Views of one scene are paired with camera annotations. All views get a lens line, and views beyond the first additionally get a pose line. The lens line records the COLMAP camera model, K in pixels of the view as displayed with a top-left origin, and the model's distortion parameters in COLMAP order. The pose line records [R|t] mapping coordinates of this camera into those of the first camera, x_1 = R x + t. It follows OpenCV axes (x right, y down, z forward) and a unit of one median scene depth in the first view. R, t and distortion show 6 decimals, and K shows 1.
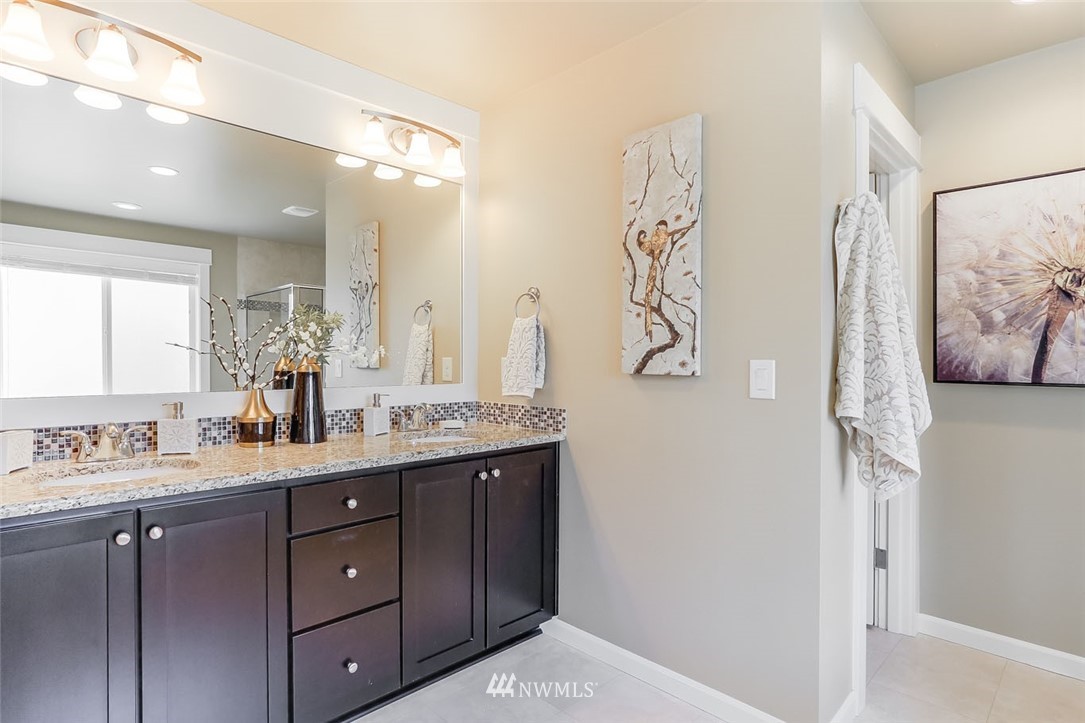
lens RADIAL K [[571.3, 0, 534.7], [0, 571.3, 361.0], [0, 0, 1]] dist [-0.030735, -0.000719]
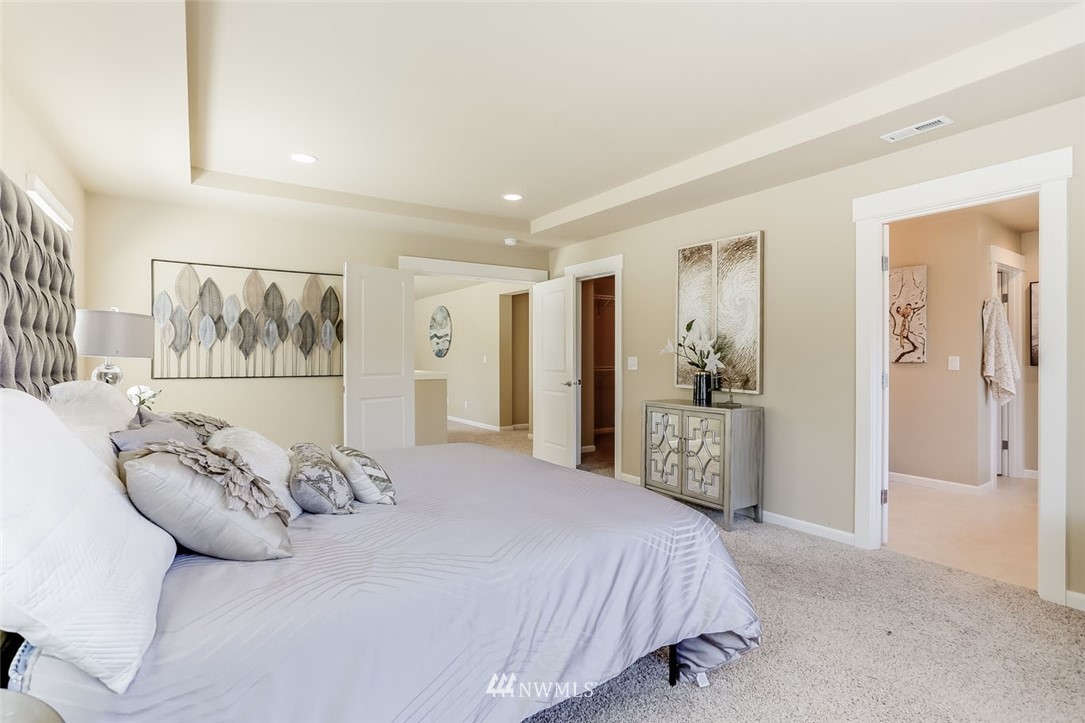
lens RADIAL K [[528.8, 0, 546.6], [0, 528.8, 359.0], [0, 0, 1]] dist [-0.030770, 0.005840]
pose [[0.980799, -0.004366, -0.194971, -0.977334], [0.004589, 0.999989, 0.000693, 0.000469], [0.194966, -0.001574, 0.980809, -1.743849]]
